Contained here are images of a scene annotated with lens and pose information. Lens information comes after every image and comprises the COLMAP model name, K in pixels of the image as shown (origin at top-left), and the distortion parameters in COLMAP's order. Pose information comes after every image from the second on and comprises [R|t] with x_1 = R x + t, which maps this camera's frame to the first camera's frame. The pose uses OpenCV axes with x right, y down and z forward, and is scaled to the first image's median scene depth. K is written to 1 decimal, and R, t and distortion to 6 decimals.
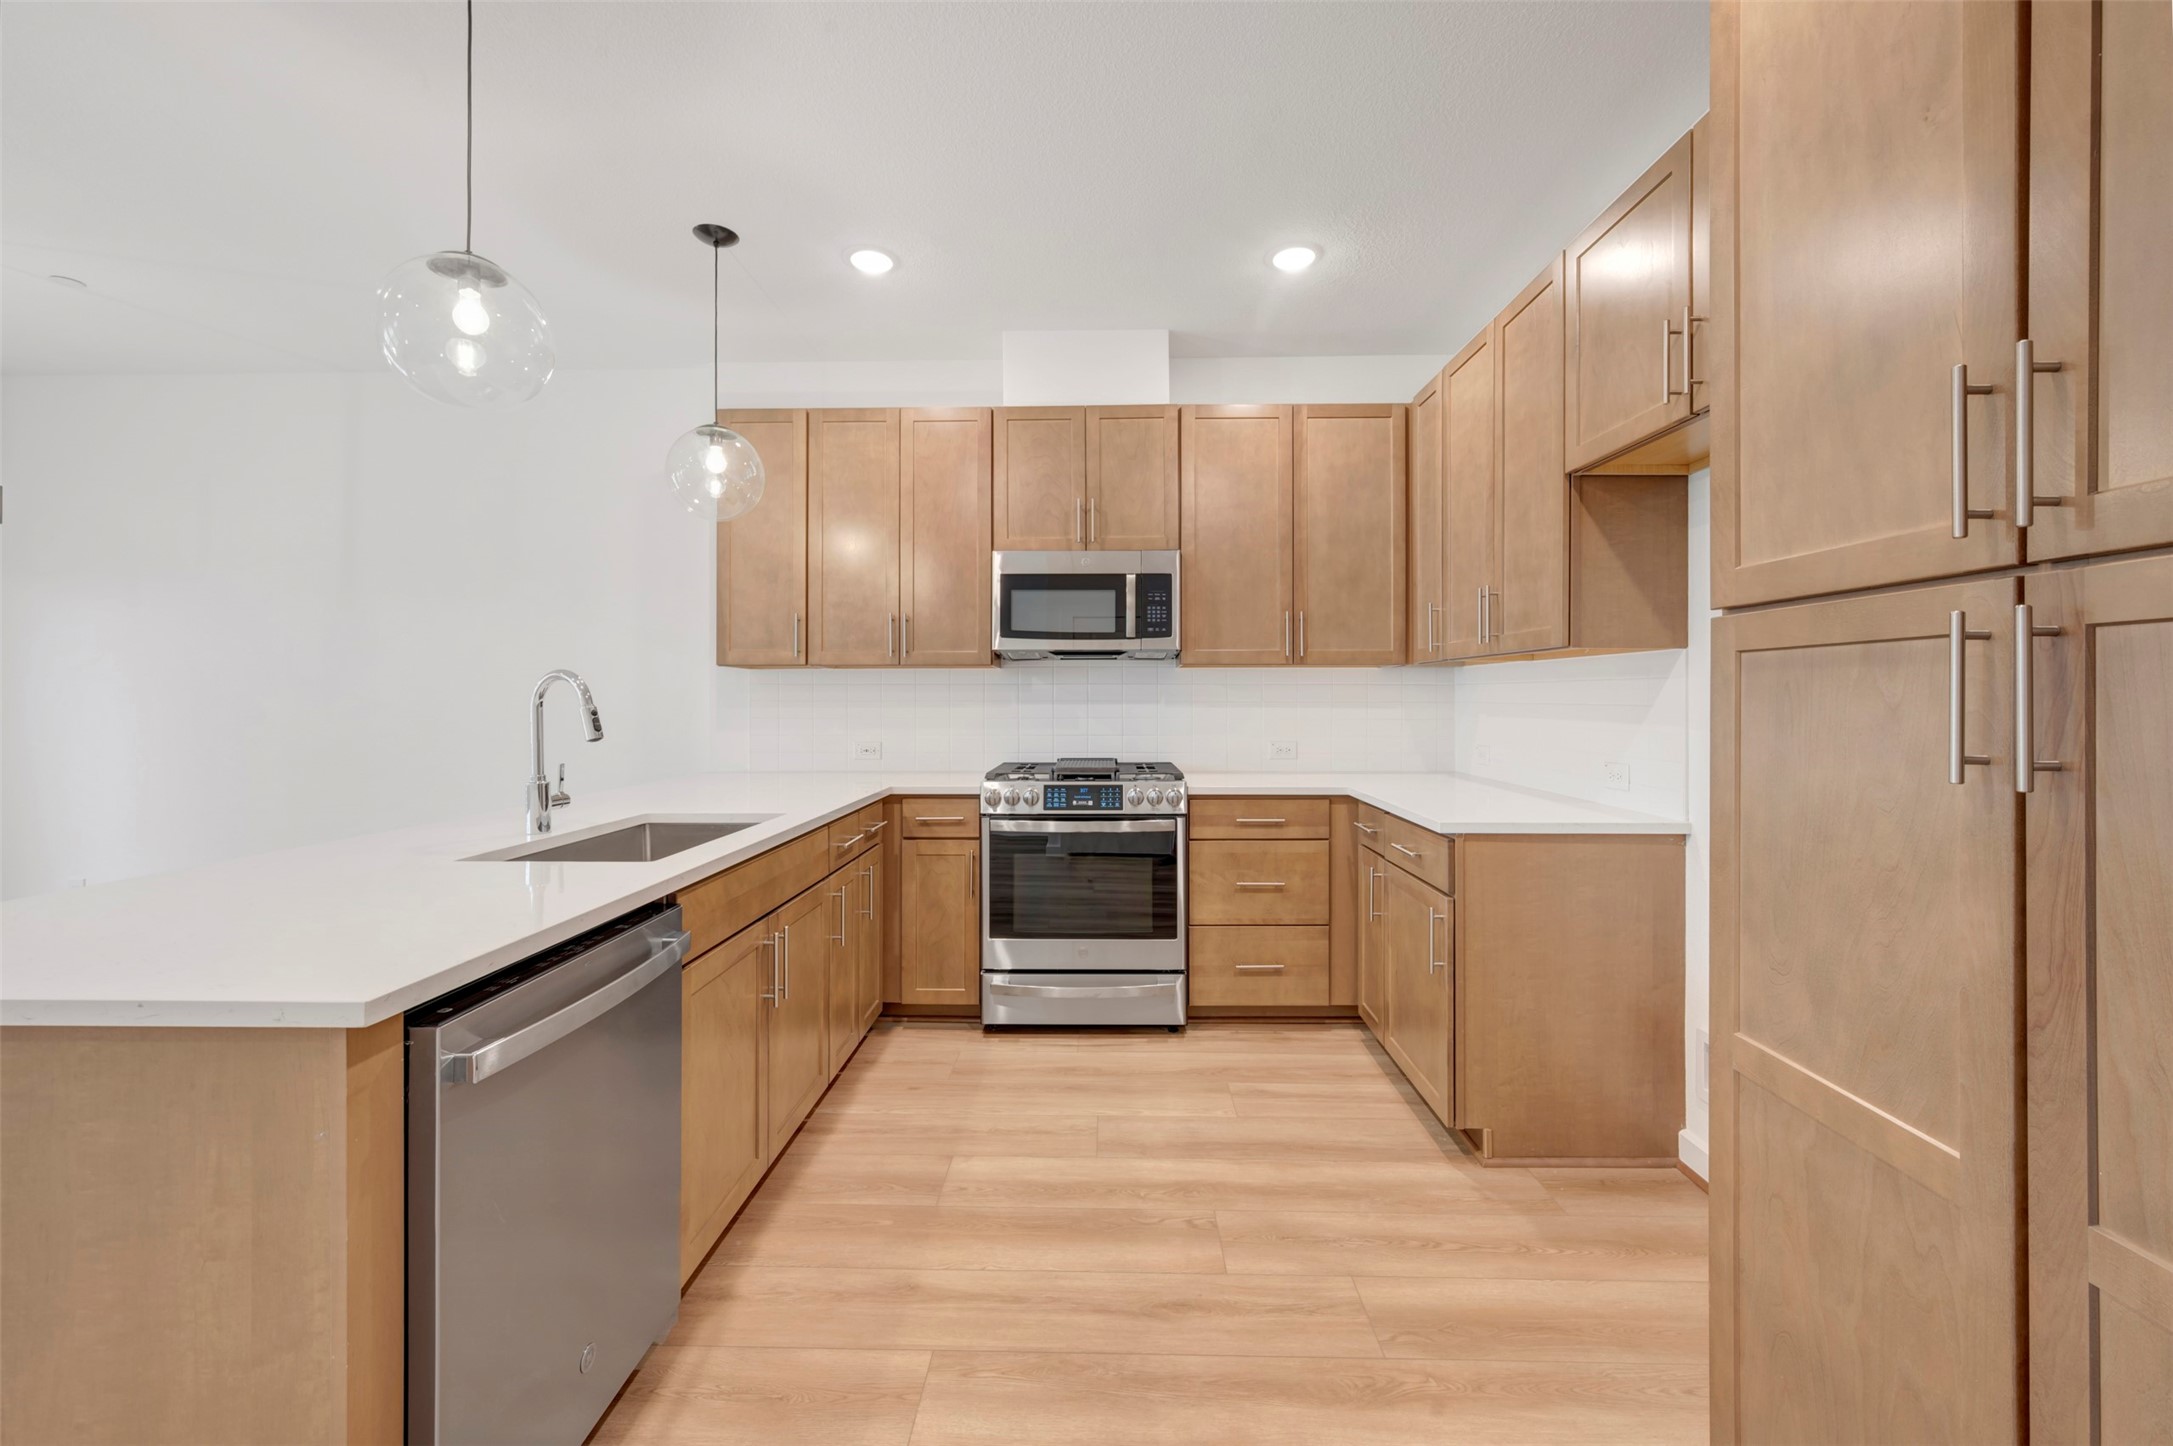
lens RADIAL K [[865.6, 0, 1091.3], [0, 865.6, 691.6], [0, 0, 1]] dist [-0.000635, -0.000298]
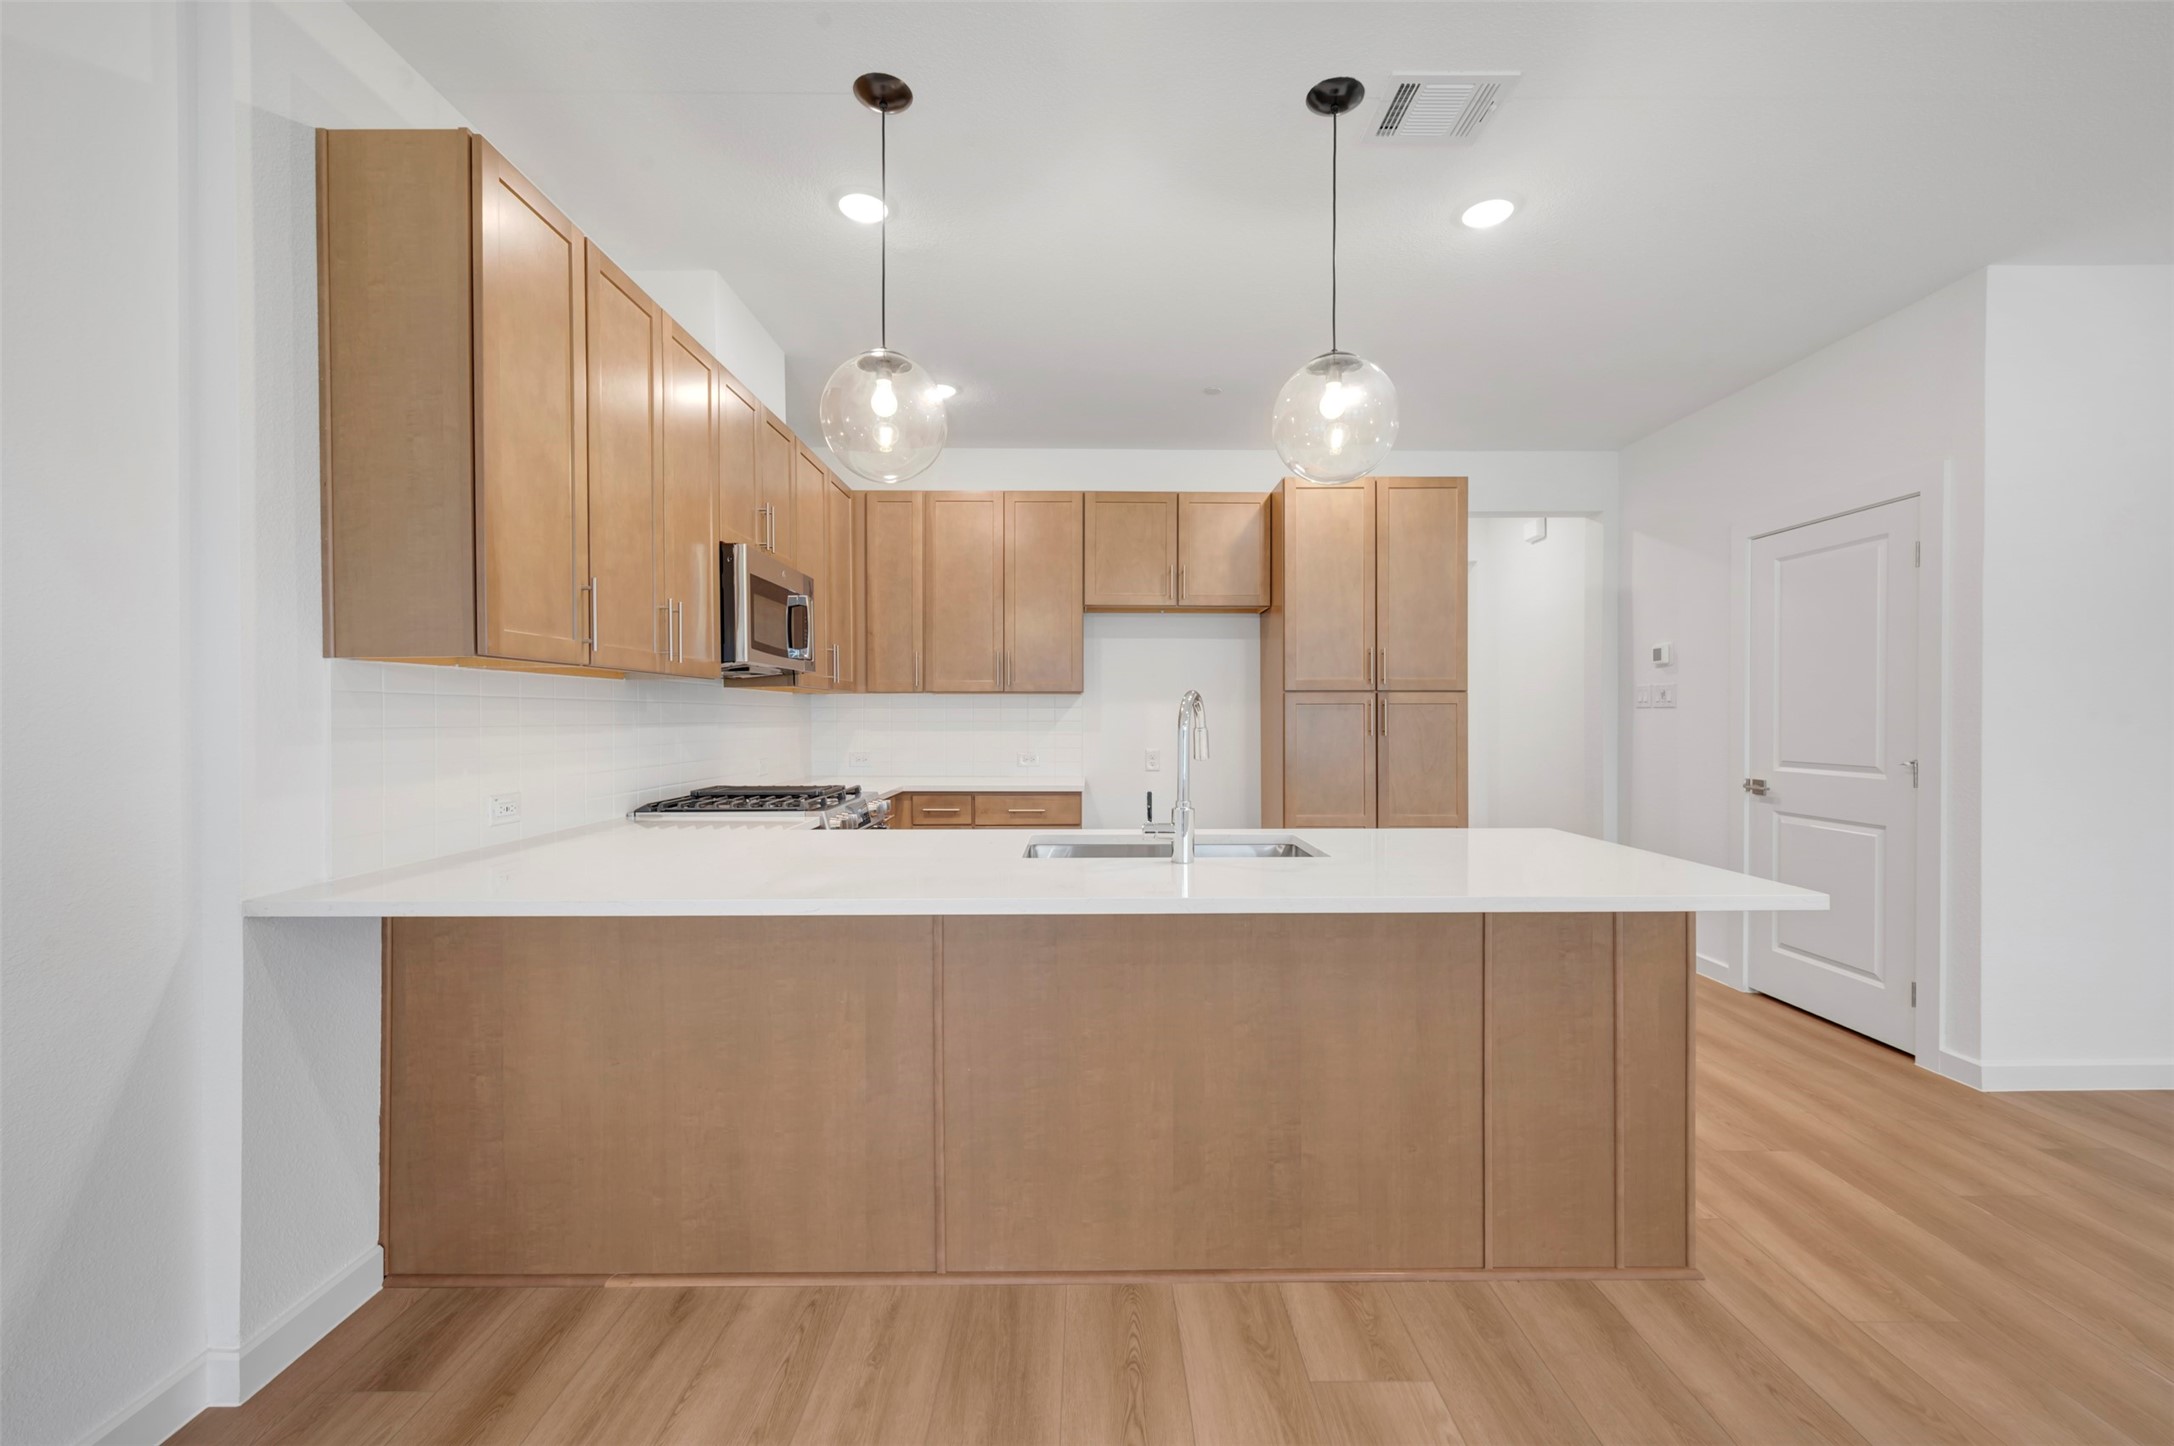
lens RADIAL K [[875.5, 0, 1090.5], [0, 875.5, 721.3], [0, 0, 1]] dist [0.000100, 0.000045]
pose [[-0.024306, -0.004854, 0.999693, -1.195024], [-0.005336, 0.999975, 0.004725, 0.004362], [-0.999690, -0.005219, -0.024331, 0.844385]]
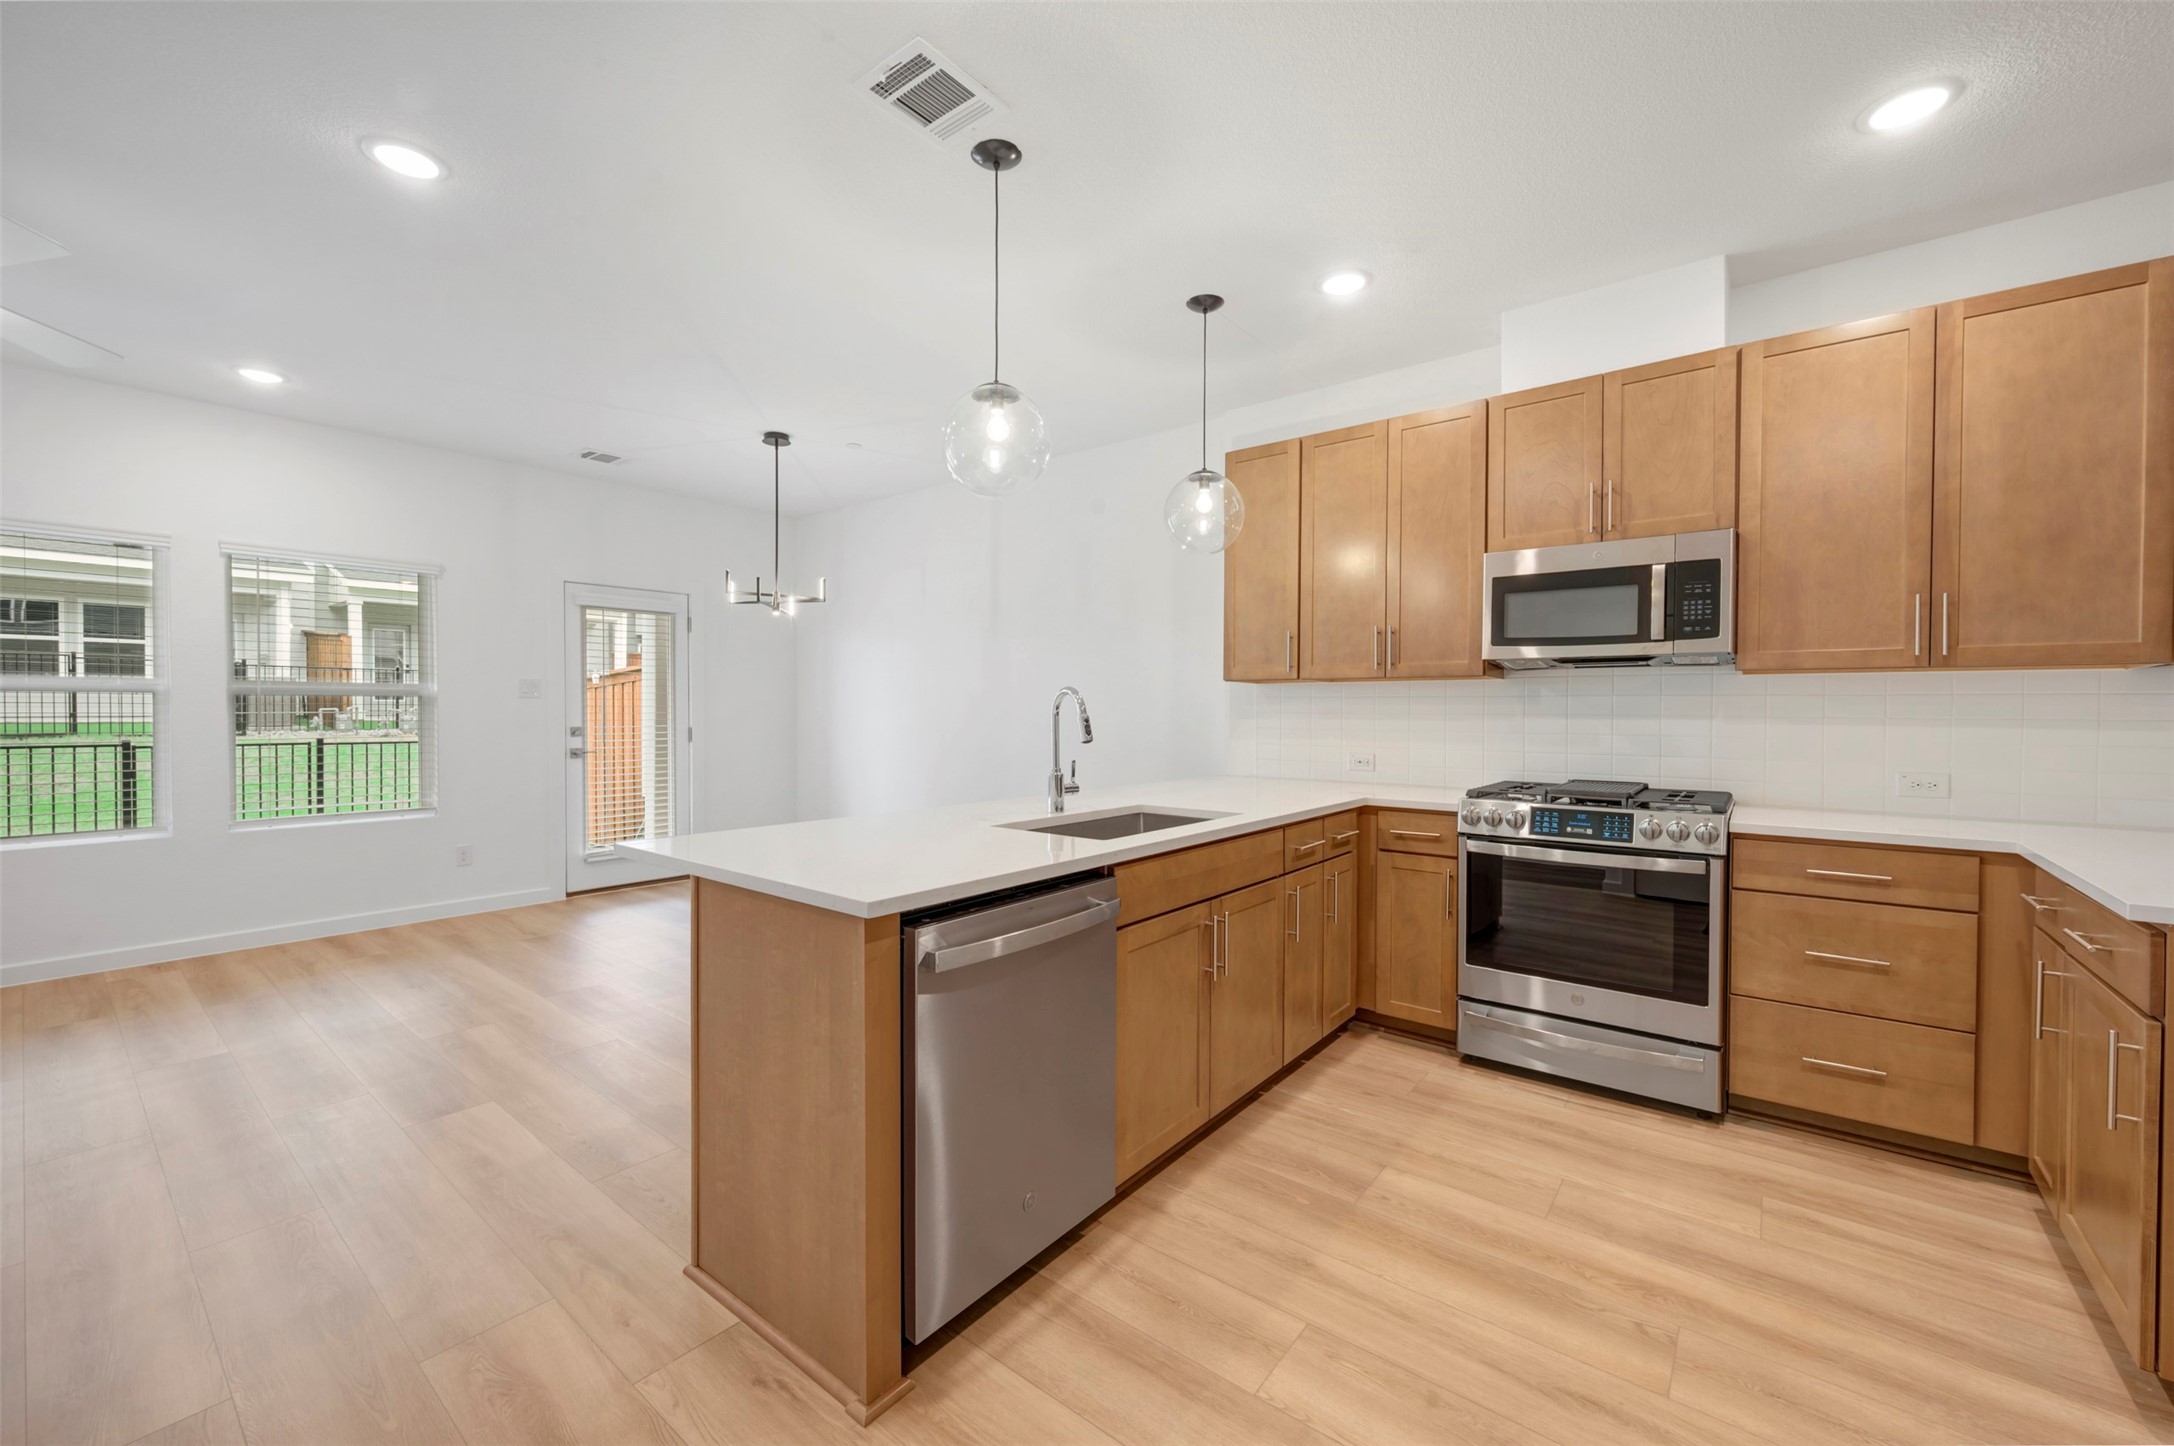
lens RADIAL K [[858.3, 0, 1092.4], [0, 858.3, 718.0], [0, 0, 1]] dist [-0.000166, -0.000298]
pose [[0.795624, 0.010690, -0.605697, 0.139274], [-0.000847, 0.999863, 0.016534, -0.000086], [0.605791, -0.012642, 0.795524, 0.005140]]
